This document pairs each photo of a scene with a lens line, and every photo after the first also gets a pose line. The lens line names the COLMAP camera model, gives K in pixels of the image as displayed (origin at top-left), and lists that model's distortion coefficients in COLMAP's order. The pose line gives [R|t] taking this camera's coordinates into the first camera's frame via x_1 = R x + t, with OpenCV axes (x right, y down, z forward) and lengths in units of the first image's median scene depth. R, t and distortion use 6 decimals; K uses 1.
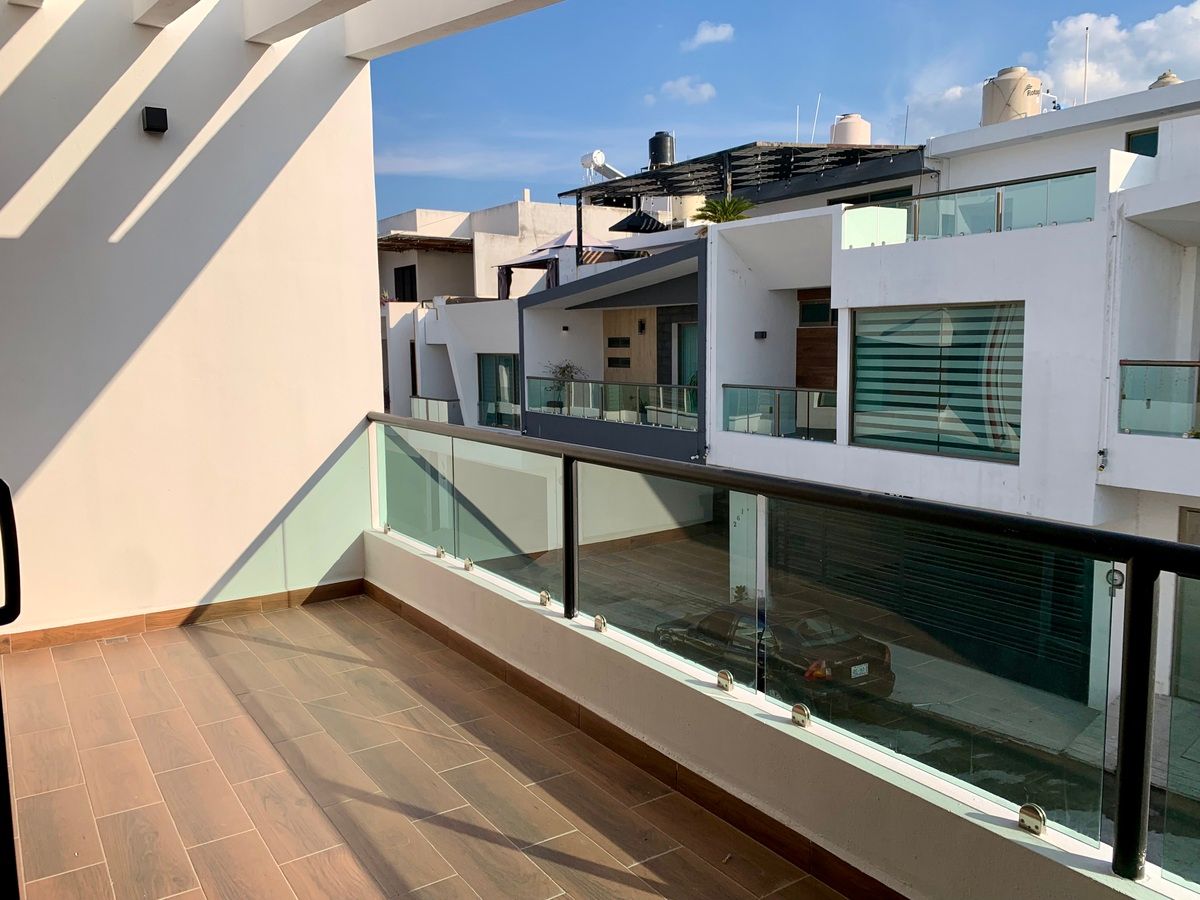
lens RADIAL K [[916.9, 0, 595.6], [0, 916.9, 452.7], [0, 0, 1]] dist [0.027032, -0.043635]
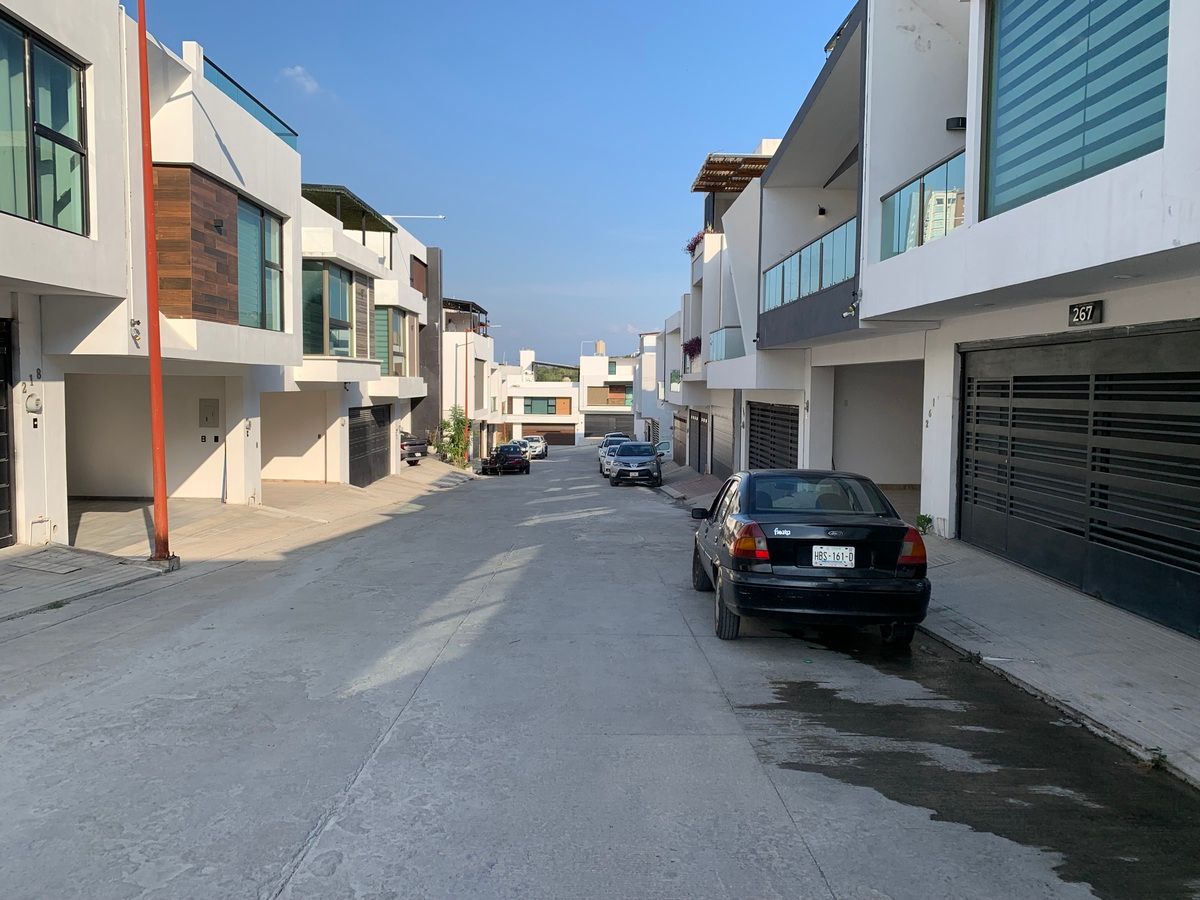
lens RADIAL K [[916.9, 0, 599.8], [0, 916.9, 445.0], [0, 0, 1]] dist [0.027032, -0.043635]
pose [[0.831021, 0.055259, -0.553489, 0.475993], [-0.088388, 0.995529, -0.033316, 0.200562], [0.549173, 0.076608, 0.832190, 0.451870]]
